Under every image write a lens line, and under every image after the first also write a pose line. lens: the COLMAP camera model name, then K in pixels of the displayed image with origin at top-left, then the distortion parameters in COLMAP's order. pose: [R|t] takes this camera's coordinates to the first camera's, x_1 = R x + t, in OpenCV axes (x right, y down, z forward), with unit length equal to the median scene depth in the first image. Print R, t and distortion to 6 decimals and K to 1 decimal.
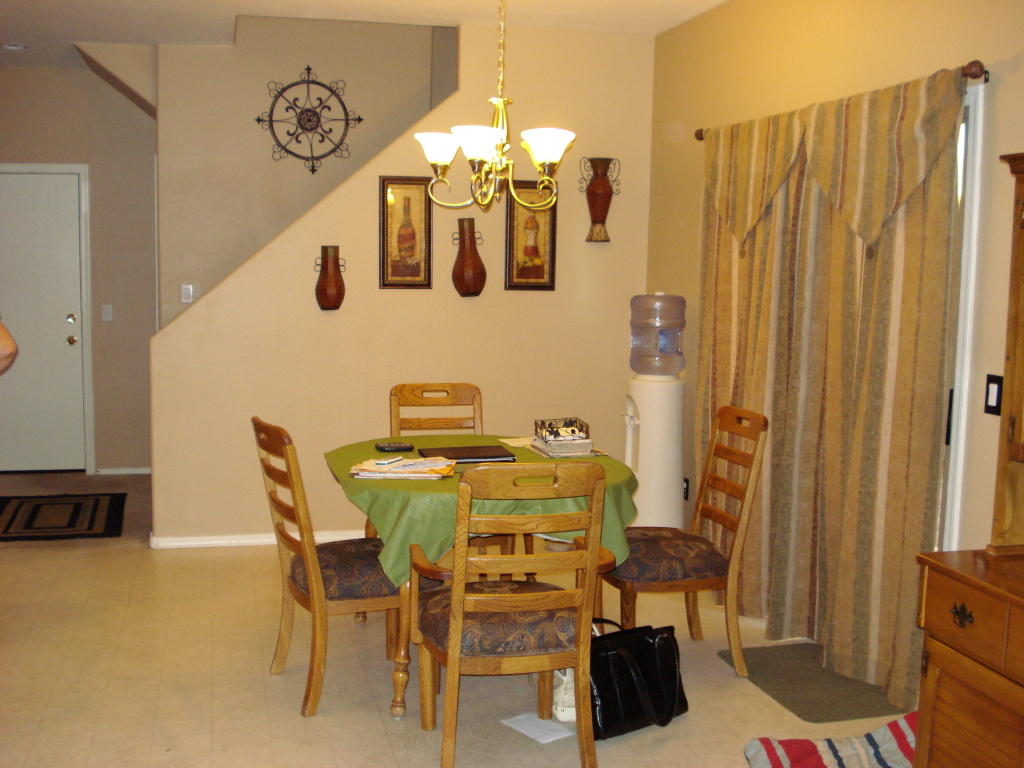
lens RADIAL K [[1166.8, 0, 511.3], [0, 1166.8, 394.8], [0, 0, 1]] dist [-0.075674, -0.052621]
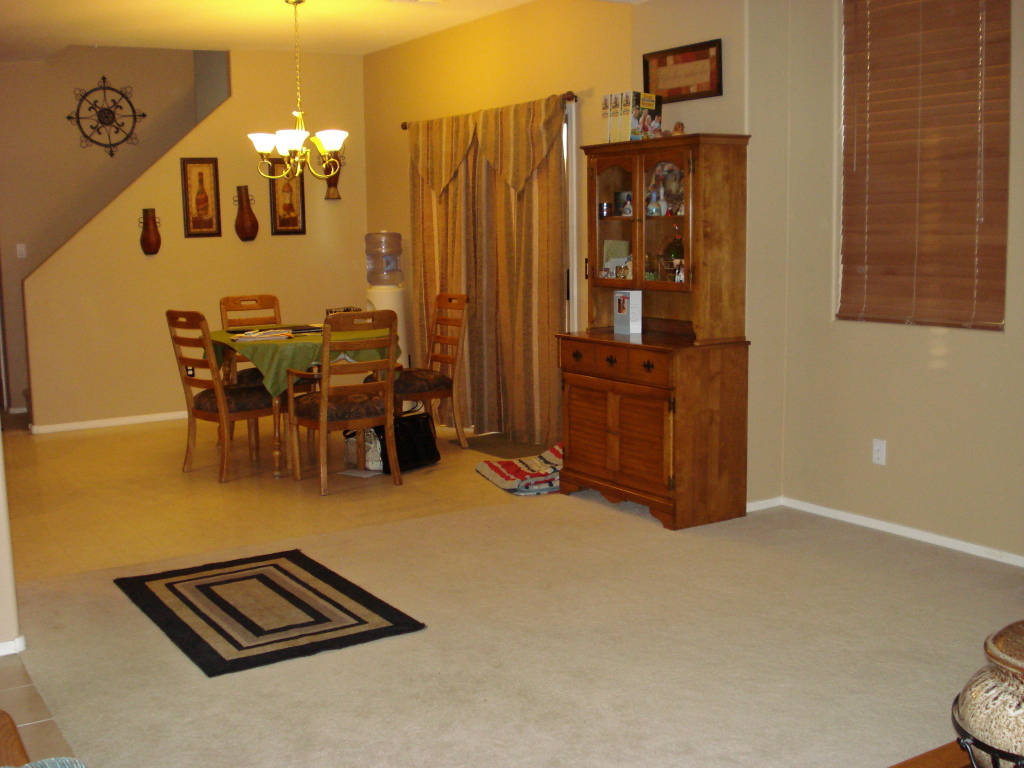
lens RADIAL K [[1166.8, 0, 511.3], [0, 1166.8, 394.8], [0, 0, 1]] dist [-0.075674, -0.052621]
pose [[0.952170, -0.080402, 0.294800, -0.205147], [0.071105, 0.996578, 0.042140, 0.083946], [-0.297179, -0.019163, 0.954629, -0.573951]]
